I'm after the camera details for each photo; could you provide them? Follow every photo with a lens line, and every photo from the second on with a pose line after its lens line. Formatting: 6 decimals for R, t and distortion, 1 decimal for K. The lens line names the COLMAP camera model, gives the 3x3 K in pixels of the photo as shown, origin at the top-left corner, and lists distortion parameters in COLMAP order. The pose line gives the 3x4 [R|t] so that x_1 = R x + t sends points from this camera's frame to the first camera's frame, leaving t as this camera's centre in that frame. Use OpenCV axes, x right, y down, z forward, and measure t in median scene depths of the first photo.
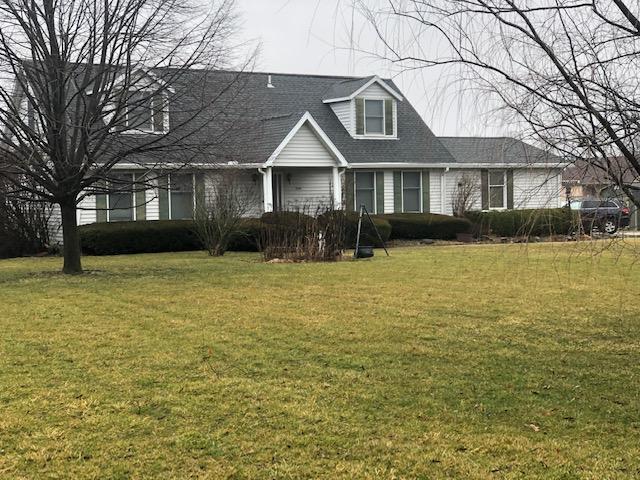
lens RADIAL K [[1058.8, 0, 320.0], [0, 1058.8, 240.0], [0, 0, 1]] dist [0.014554, 0.004624]
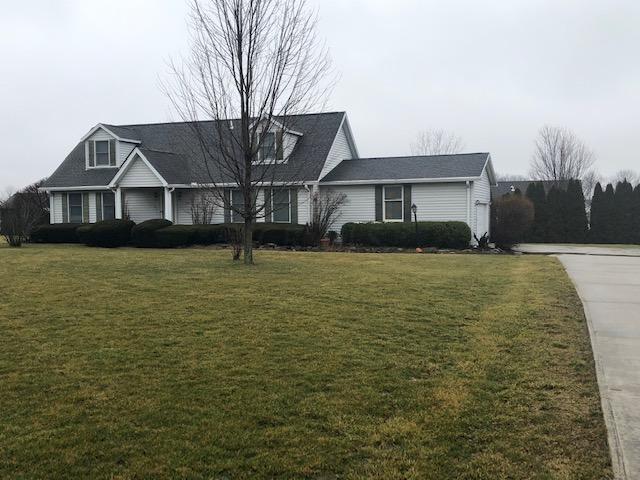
lens RADIAL K [[727.5, 0, 320.0], [0, 727.5, 240.0], [0, 0, 1]] dist [-0.004947, -0.003215]
pose [[0.590023, 0.047793, -0.805971, 0.807651], [-0.033433, 0.998836, 0.034755, -0.036559], [0.806694, 0.006439, 0.590934, 0.542634]]
